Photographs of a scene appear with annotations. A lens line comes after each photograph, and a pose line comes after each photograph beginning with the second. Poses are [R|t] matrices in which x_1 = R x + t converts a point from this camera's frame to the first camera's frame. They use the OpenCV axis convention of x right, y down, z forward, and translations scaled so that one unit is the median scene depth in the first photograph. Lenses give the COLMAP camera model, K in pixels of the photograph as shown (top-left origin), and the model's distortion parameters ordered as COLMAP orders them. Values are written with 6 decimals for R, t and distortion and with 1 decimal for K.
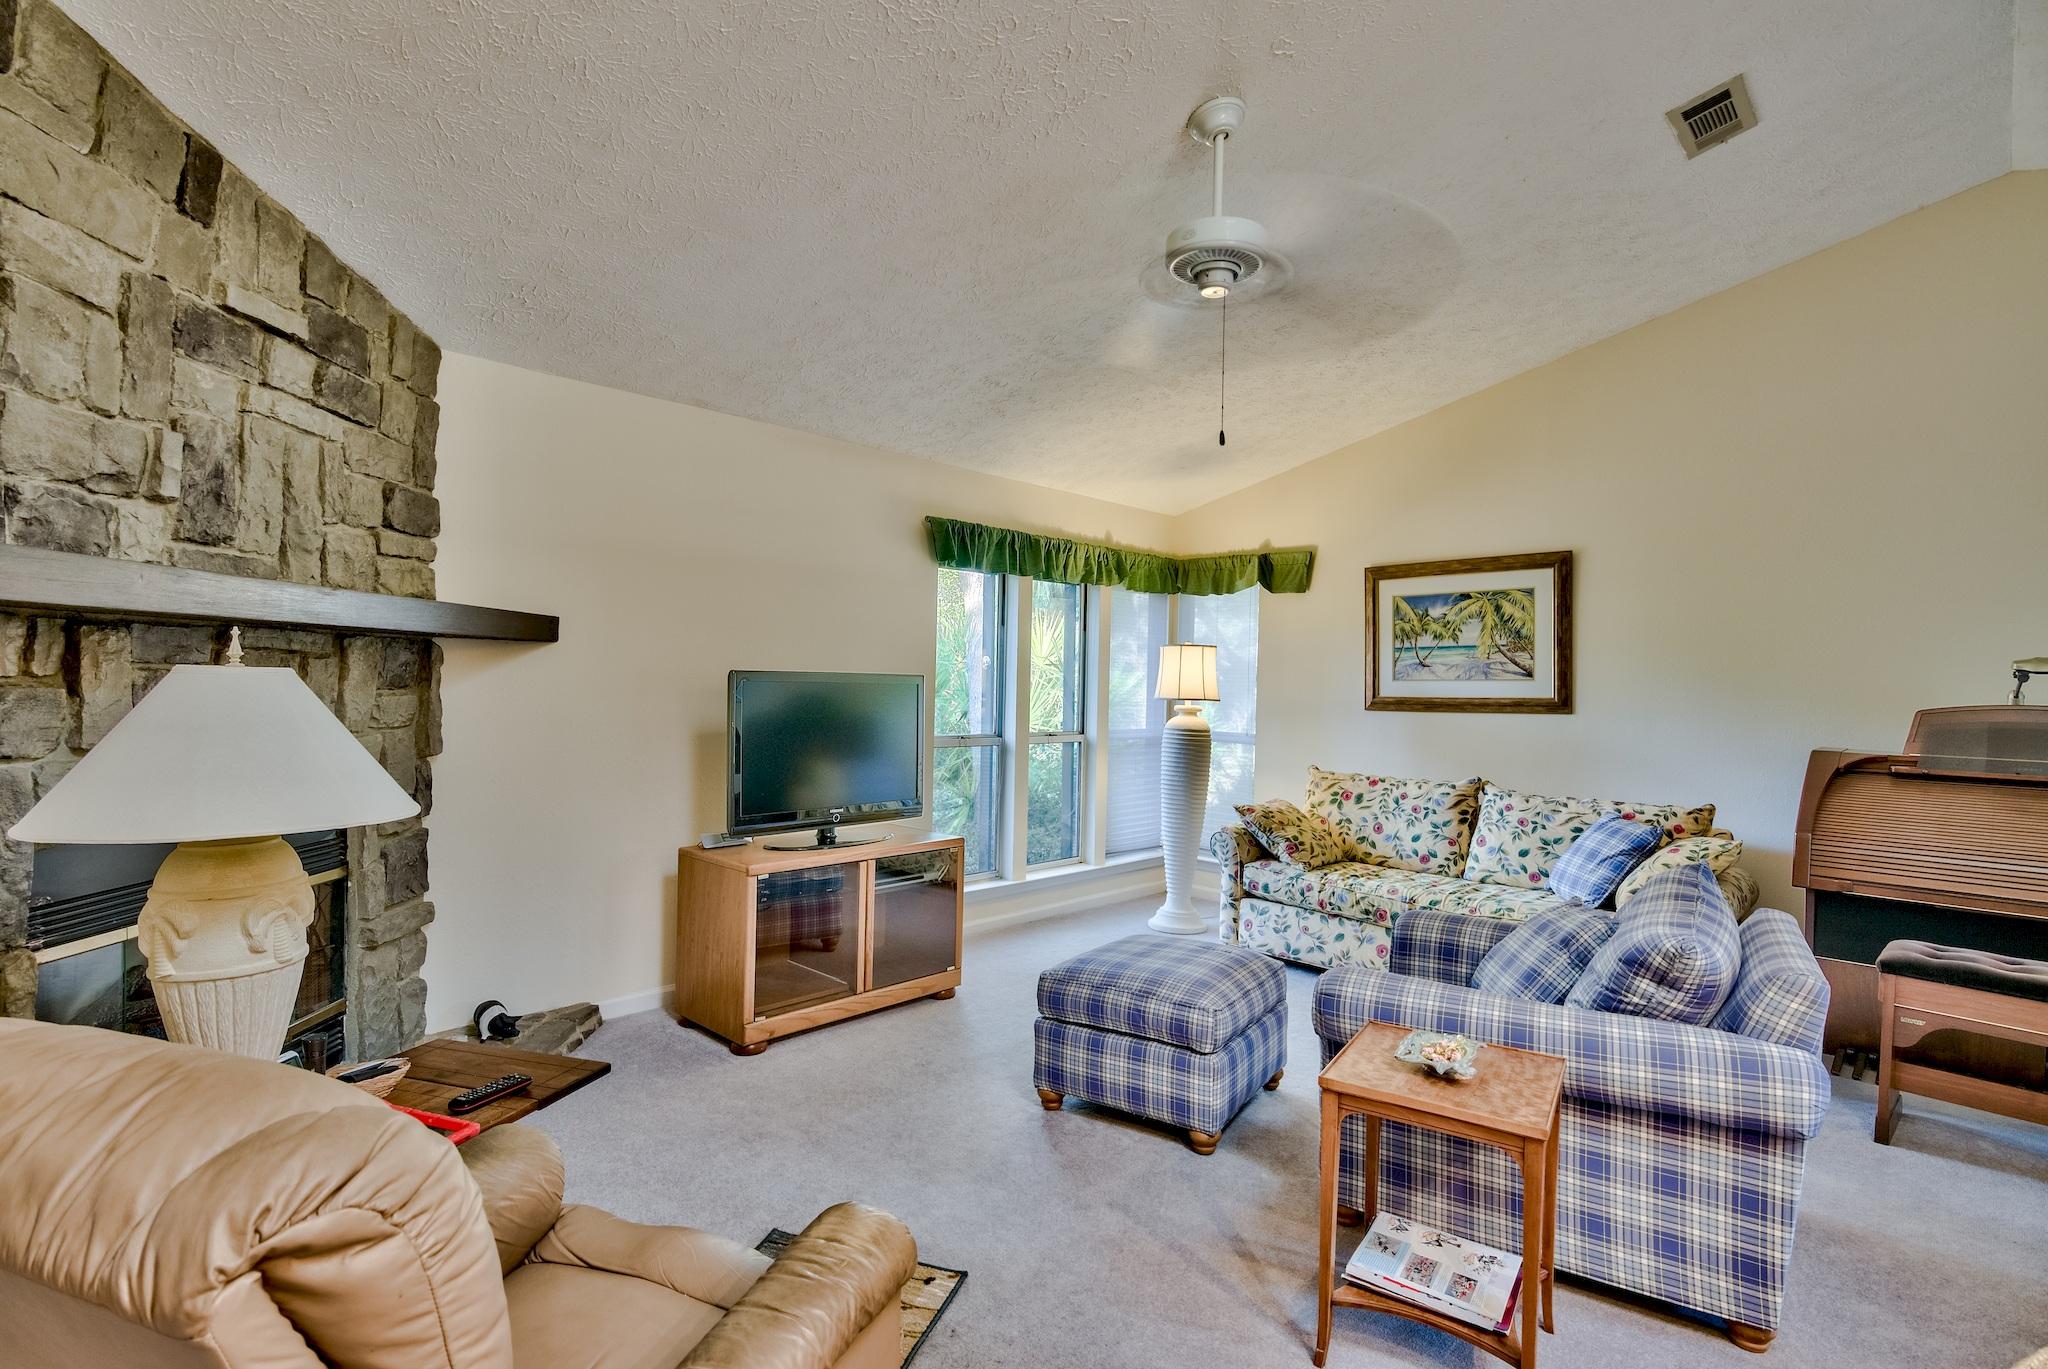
lens RADIAL K [[1011.8, 0, 1020.8], [0, 1011.8, 688.8], [0, 0, 1]] dist [-0.004779, -0.001917]
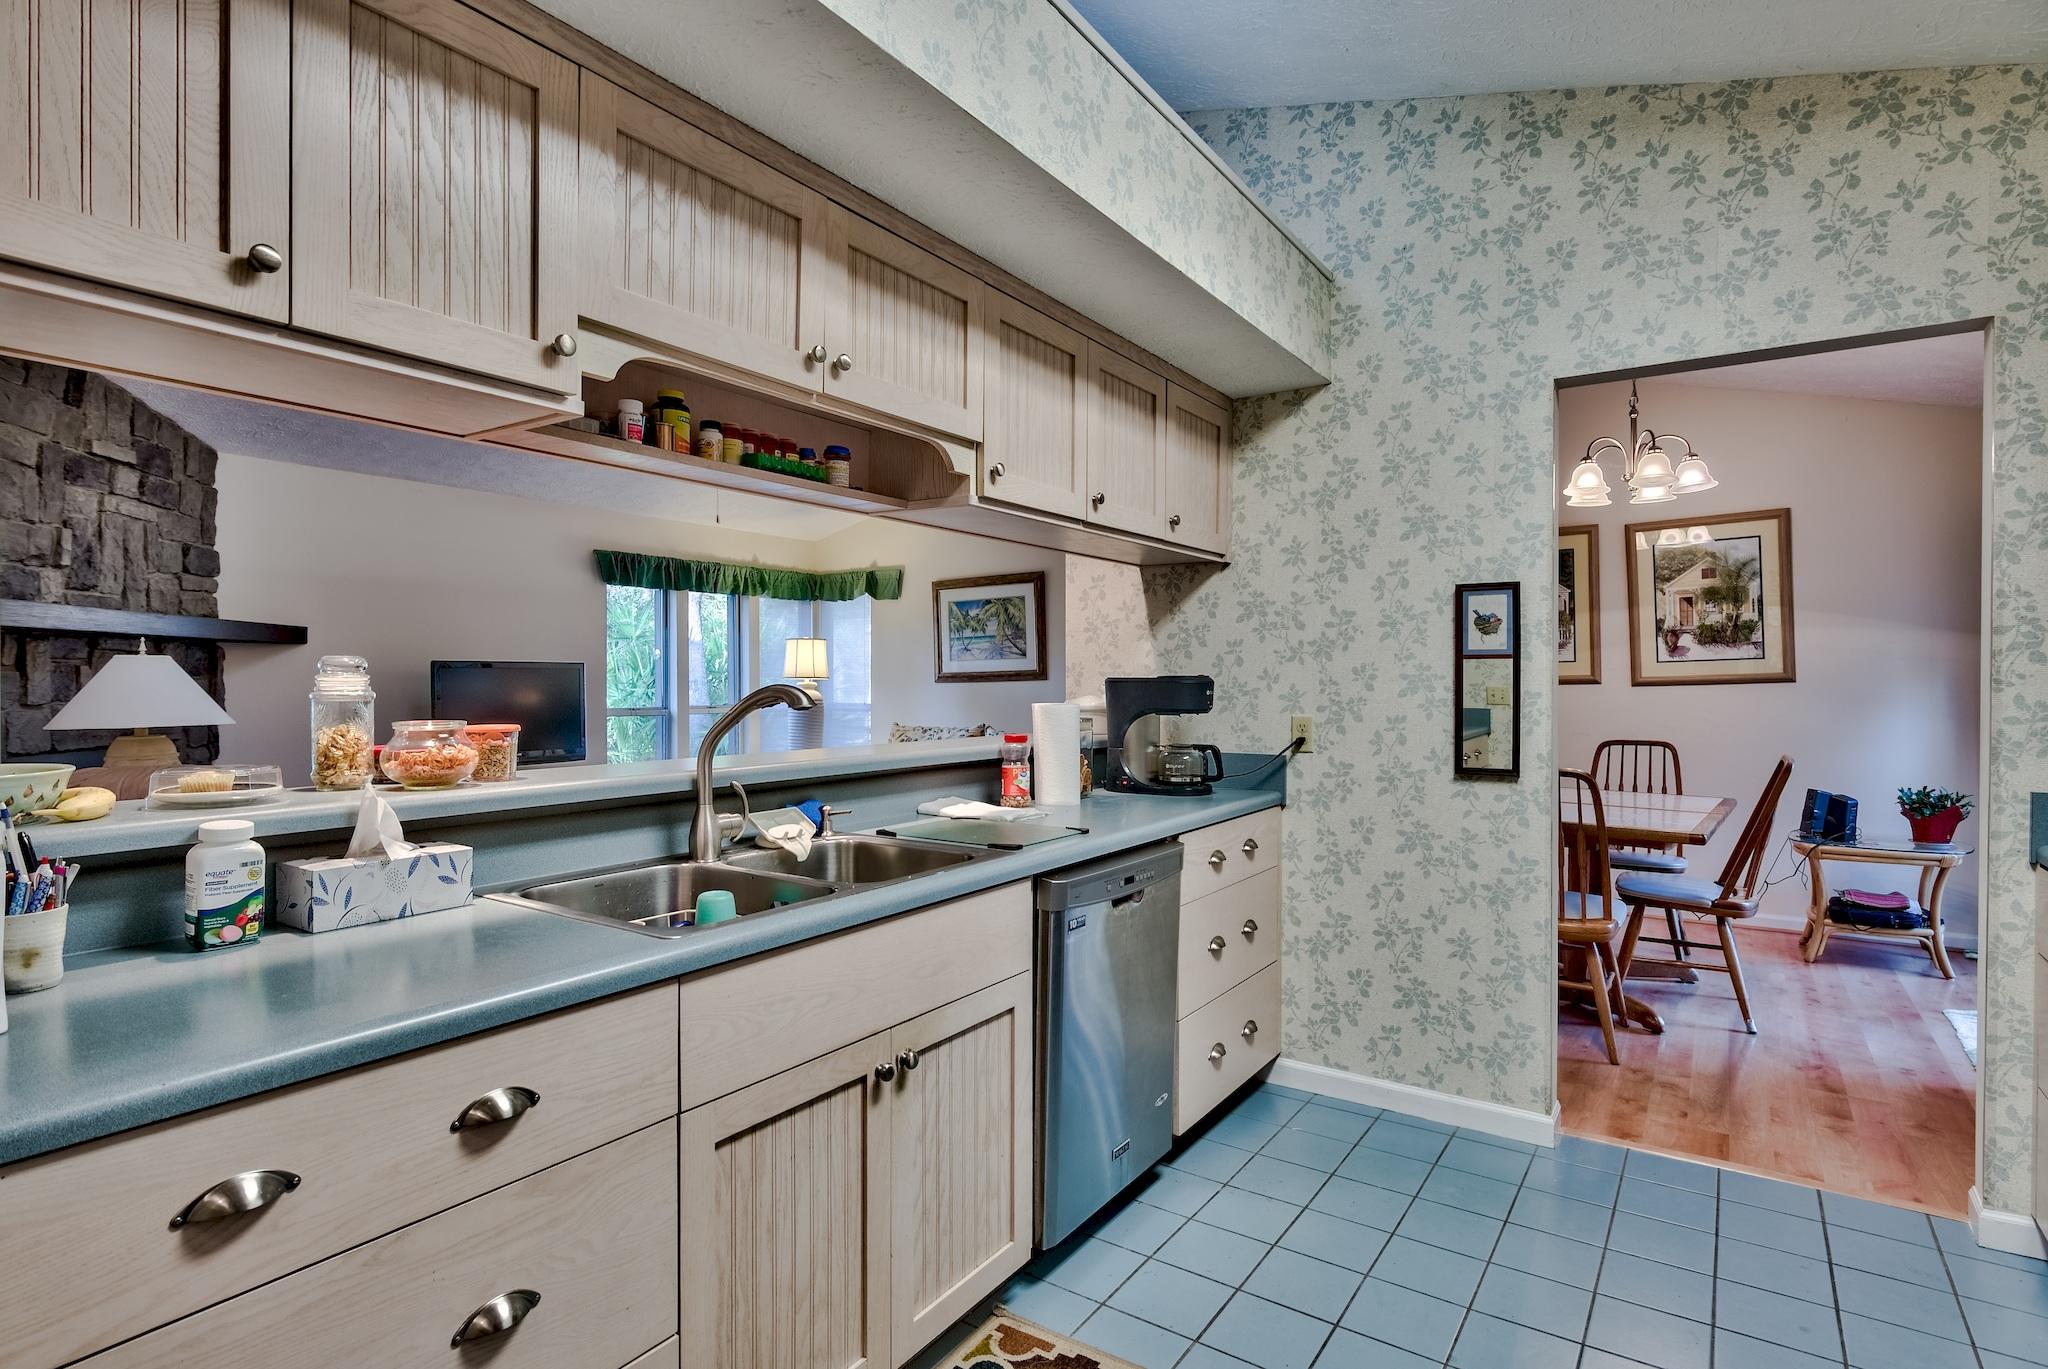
lens RADIAL K [[1033.0, 0, 1028.4], [0, 1033.0, 691.8], [0, 0, 1]] dist [-0.017982, 0.001671]
pose [[0.983328, -0.026849, 0.179849, 0.348613], [0.025815, 0.999634, 0.008084, 0.043743], [-0.180000, -0.003306, 0.983661, -0.751750]]
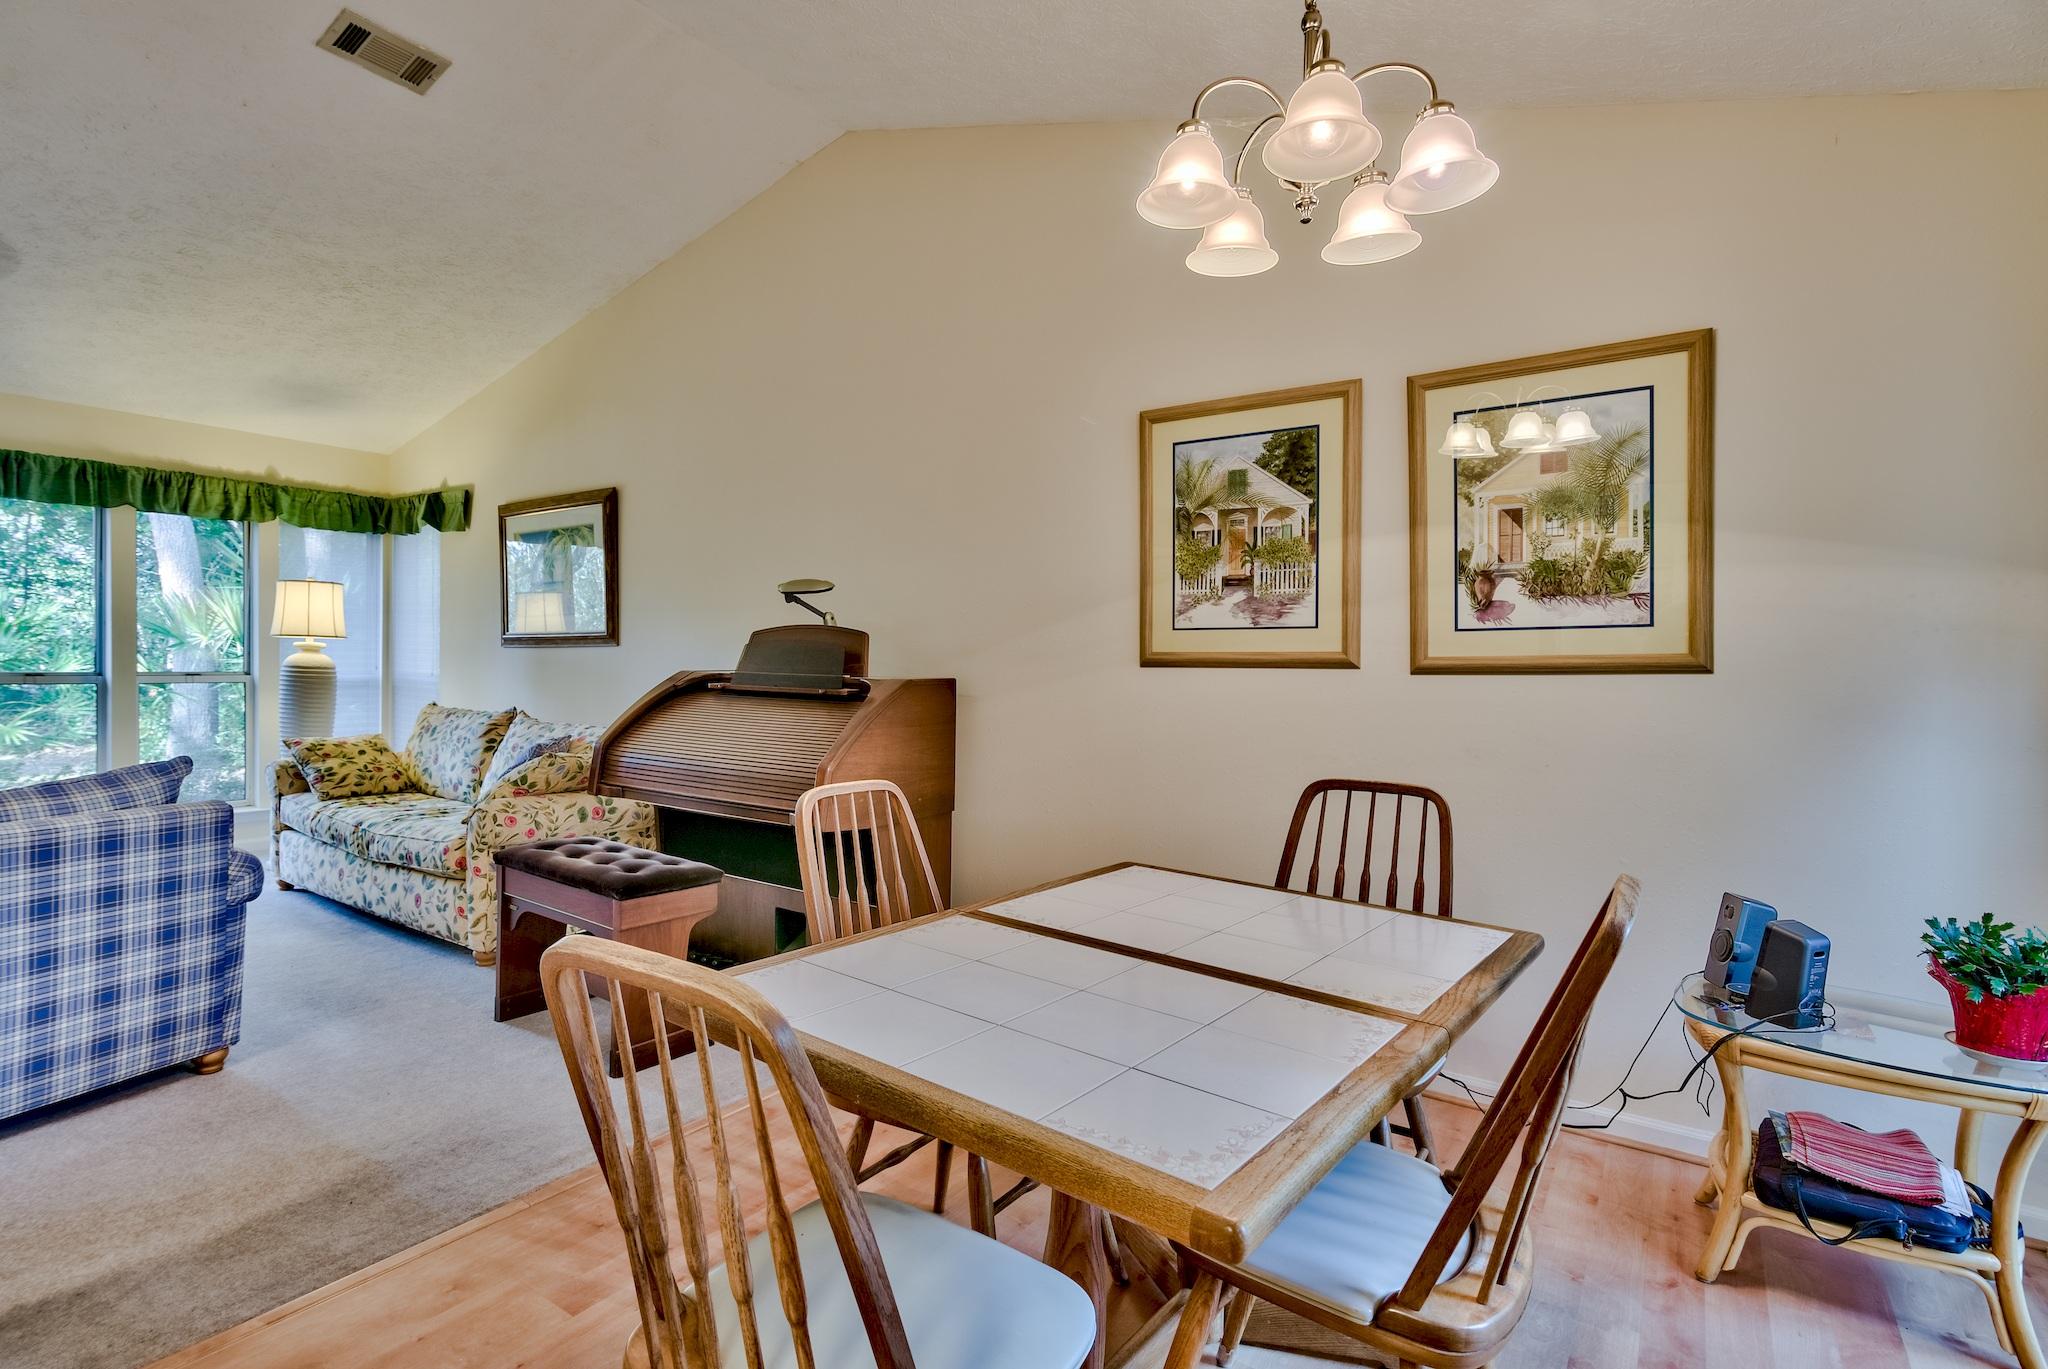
lens RADIAL K [[1011.8, 0, 962.8], [0, 1011.8, 688.7], [0, 0, 1]] dist [-0.004779, -0.001917]
pose [[0.988592, -0.008637, 0.150372, 1.079626], [0.004197, 0.999547, 0.029816, 0.058151], [-0.150562, -0.028845, 0.988180, -0.120533]]
